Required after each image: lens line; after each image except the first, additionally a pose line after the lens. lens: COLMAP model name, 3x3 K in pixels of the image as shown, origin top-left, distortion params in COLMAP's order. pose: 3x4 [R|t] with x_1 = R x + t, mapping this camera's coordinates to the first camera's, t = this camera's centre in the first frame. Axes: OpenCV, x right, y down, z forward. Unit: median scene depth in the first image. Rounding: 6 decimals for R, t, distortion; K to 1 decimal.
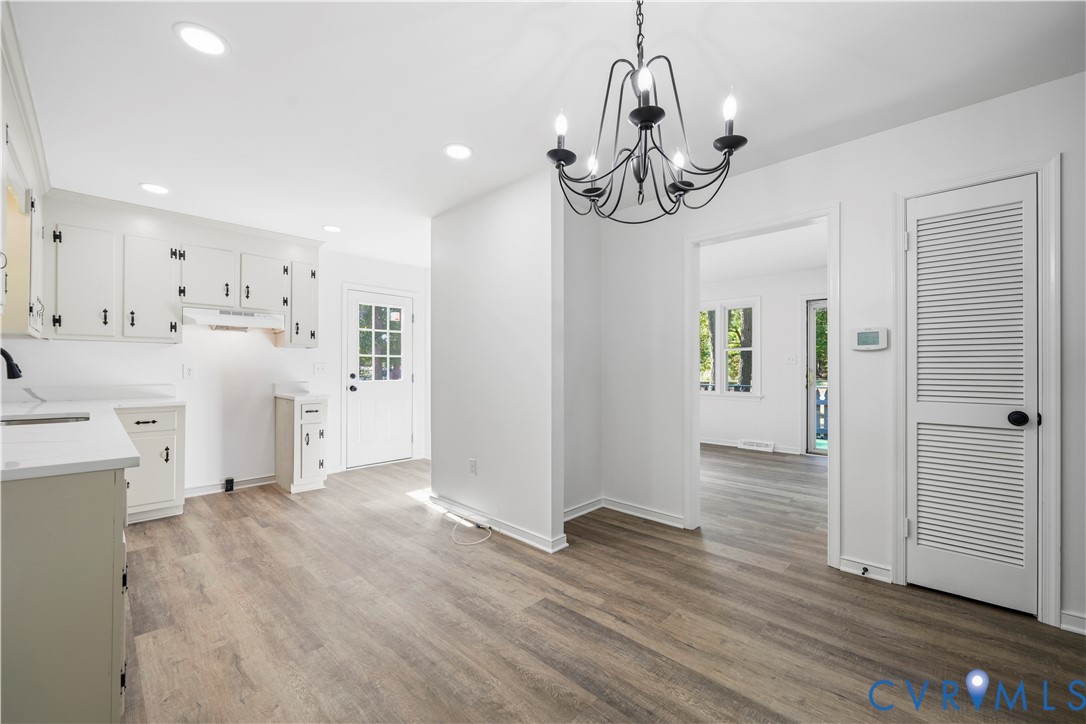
lens RADIAL K [[429.3, 0, 540.7], [0, 429.3, 370.1], [0, 0, 1]] dist [-0.002961, -0.000458]
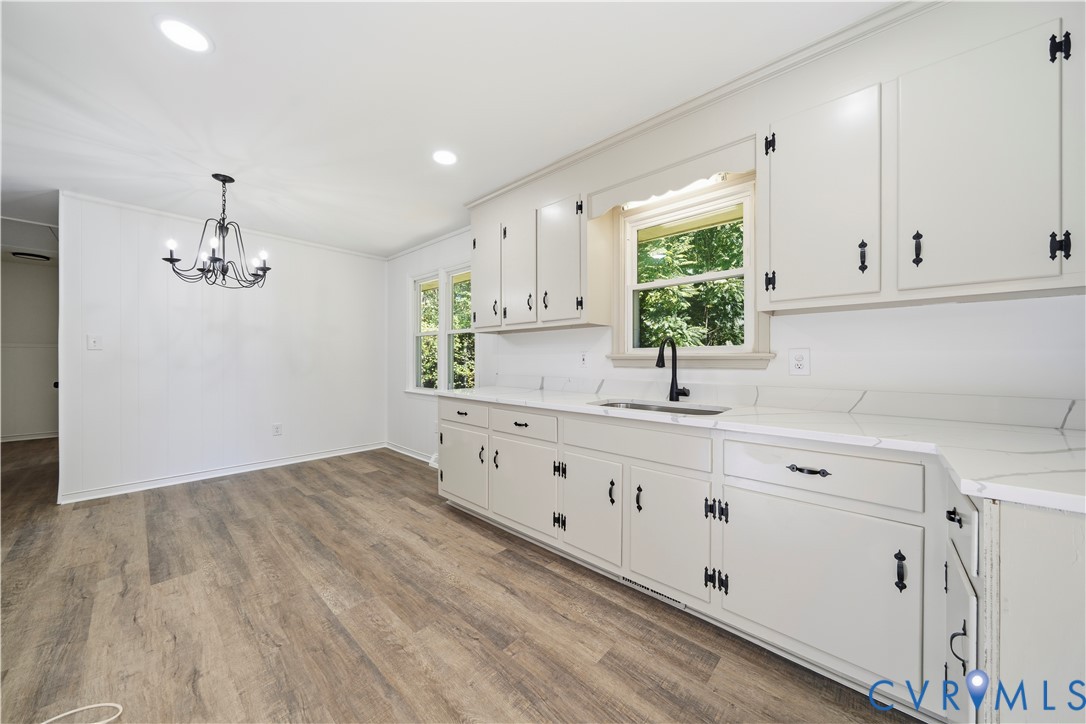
lens RADIAL K [[374.3, 0, 542.7], [0, 374.3, 360.3], [0, 0, 1]] dist [-0.002318, 0.000041]
pose [[-0.999586, -0.003835, -0.028503, -0.649706], [-0.003909, 0.999989, 0.002544, 0.000699], [0.028493, 0.002655, -0.999590, 1.407544]]
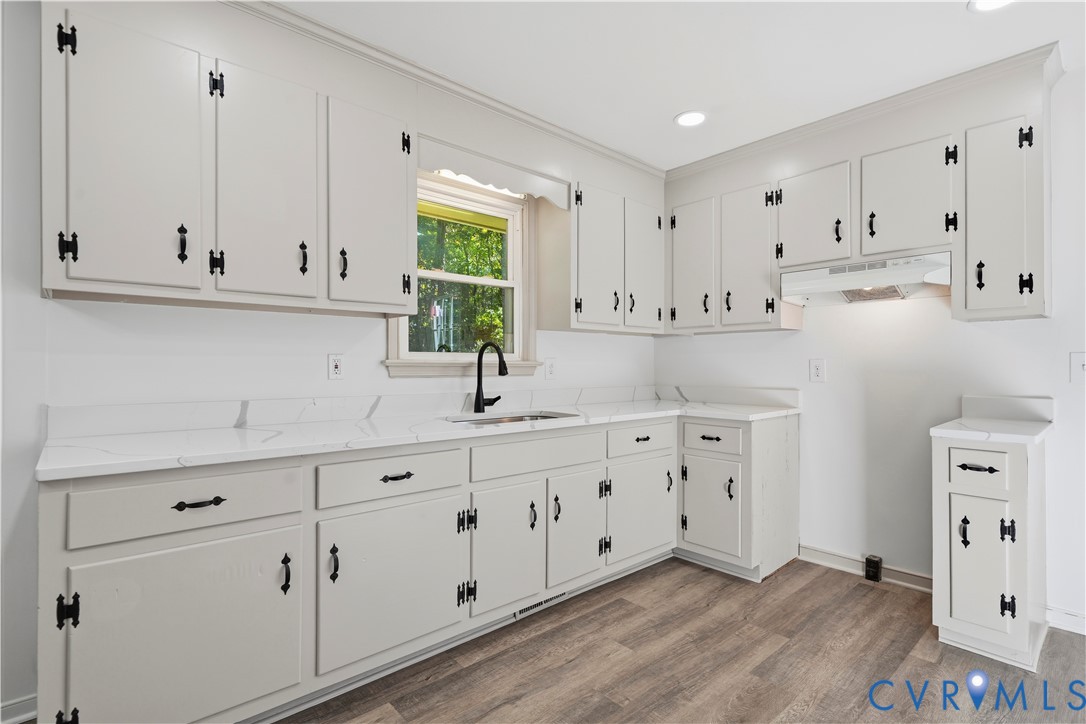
lens RADIAL K [[520.8, 0, 549.7], [0, 520.8, 361.9], [0, 0, 1]] dist [0.000280, 0.000923]
pose [[-0.067756, -0.010514, -0.997647, 0.000253], [-0.004383, 0.999938, -0.010241, 0.000127], [0.997692, 0.003679, -0.067797, 0.858279]]
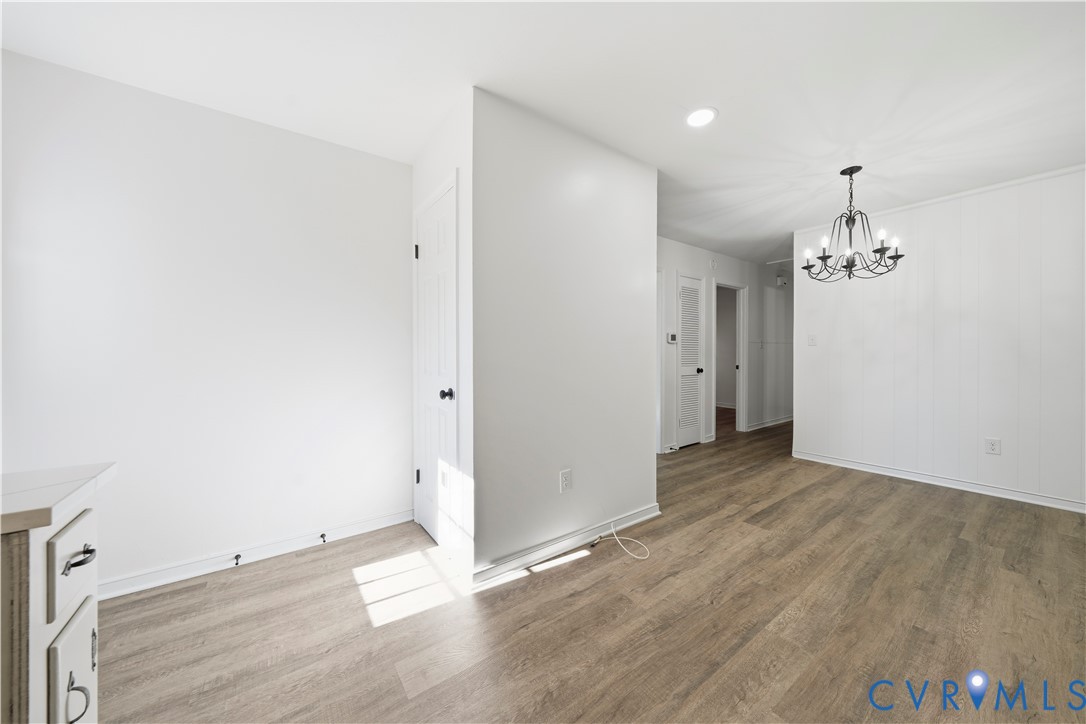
lens RADIAL K [[374.3, 0, 549.7], [0, 374.3, 363.1], [0, 0, 1]] dist [-0.002318, 0.000041]
pose [[0.172709, -0.026940, 0.984604, -0.920626], [0.005994, 0.999636, 0.026300, -0.001135], [-0.984955, 0.001360, 0.172808, 1.036137]]
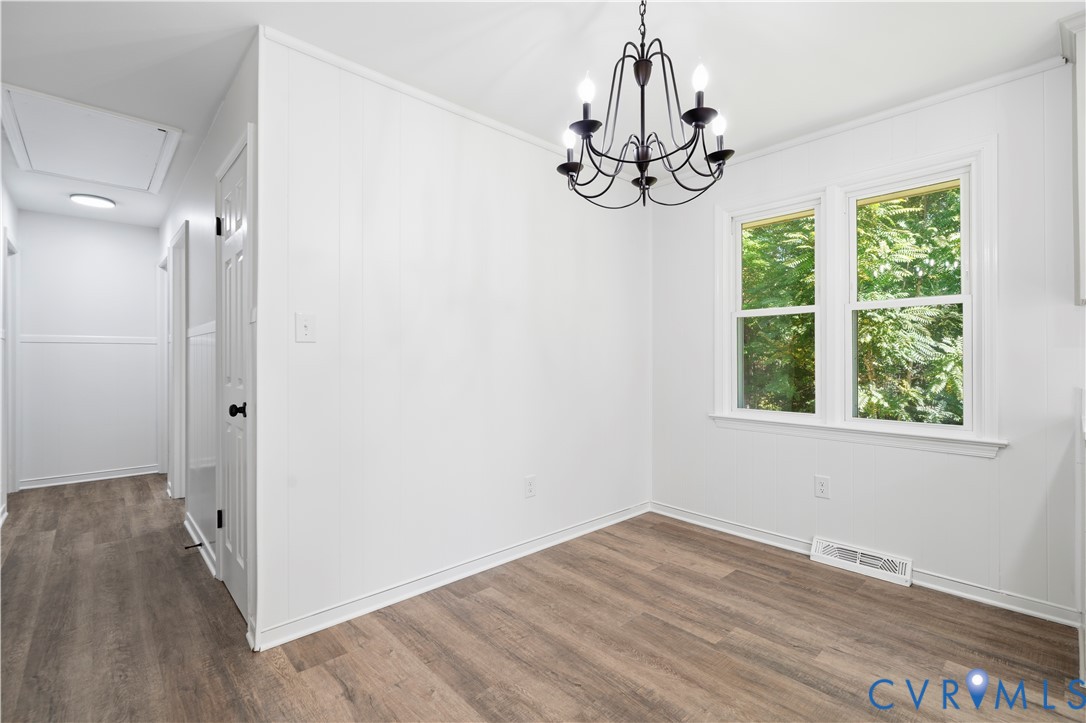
lens RADIAL K [[490.6, 0, 537.1], [0, 490.6, 355.9], [0, 0, 1]] dist [-0.003196, 0.000259]
pose [[-0.997830, 0.000206, 0.065847, 0.189219], [-0.000019, 0.999994, -0.003415, 0.000018], [-0.065848, -0.003409, -0.997824, 1.009616]]
